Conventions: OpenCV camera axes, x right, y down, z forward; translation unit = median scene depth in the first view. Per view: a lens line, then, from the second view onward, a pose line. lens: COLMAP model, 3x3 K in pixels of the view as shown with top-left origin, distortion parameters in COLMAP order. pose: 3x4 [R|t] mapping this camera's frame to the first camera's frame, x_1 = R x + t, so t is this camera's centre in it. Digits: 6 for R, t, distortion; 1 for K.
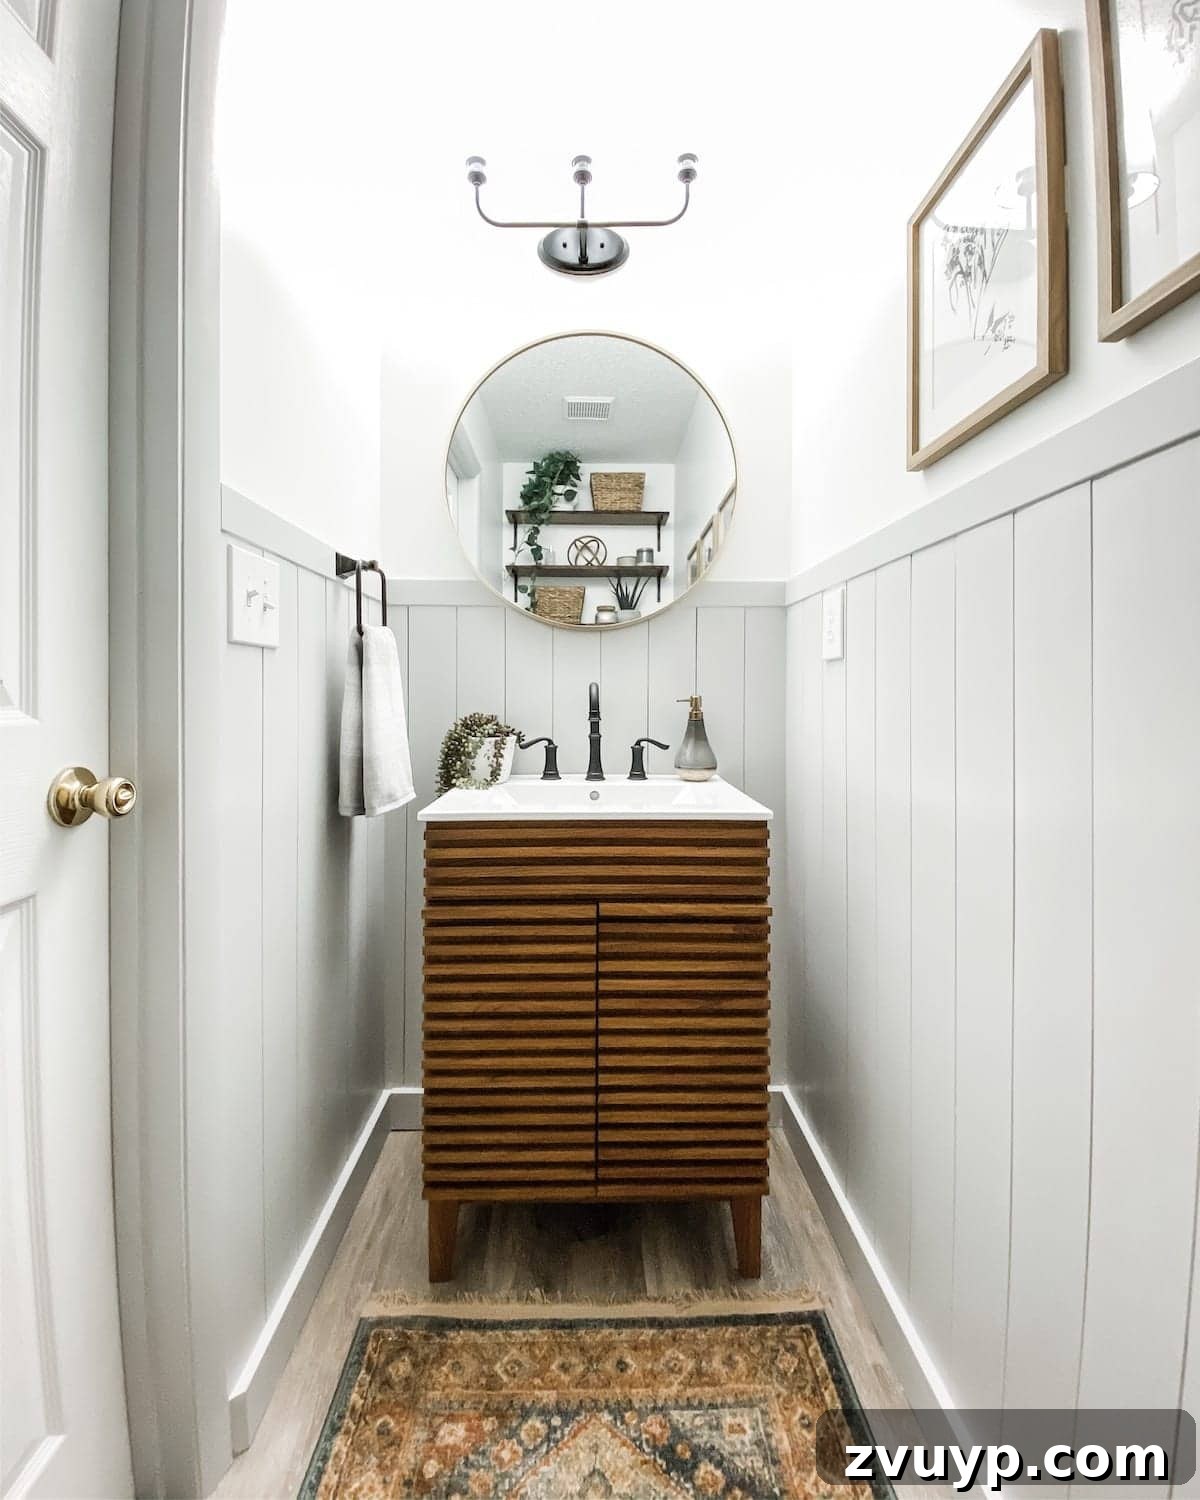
lens RADIAL K [[650.2, 0, 599.6], [0, 650.2, 688.9], [0, 0, 1]] dist [0.034053, -0.022993]
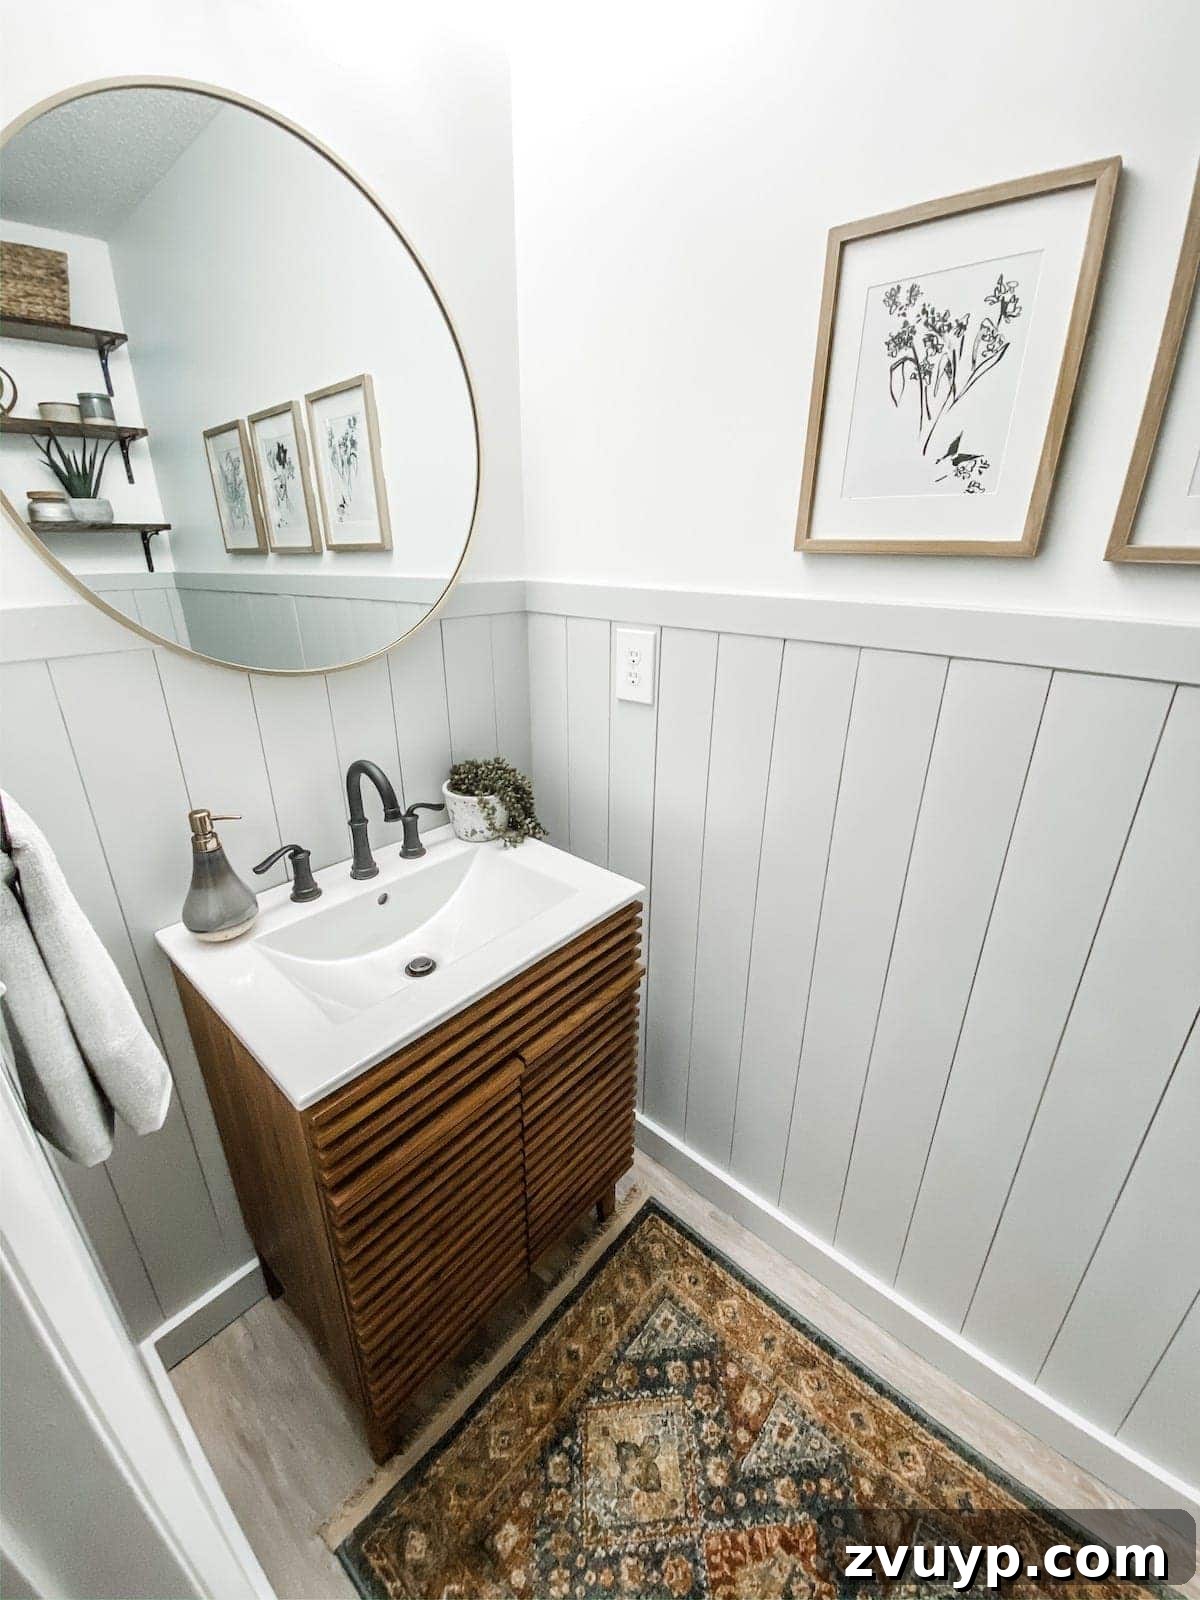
lens RADIAL K [[647.1, 0, 594.6], [0, 647.1, 797.0], [0, 0, 1]] dist [0.016659, -0.017595]
pose [[0.684752, -0.269654, 0.677054, -0.468122], [-0.011584, 0.924884, 0.380073, -0.353921], [-0.728684, -0.268099, 0.630192, 0.511657]]
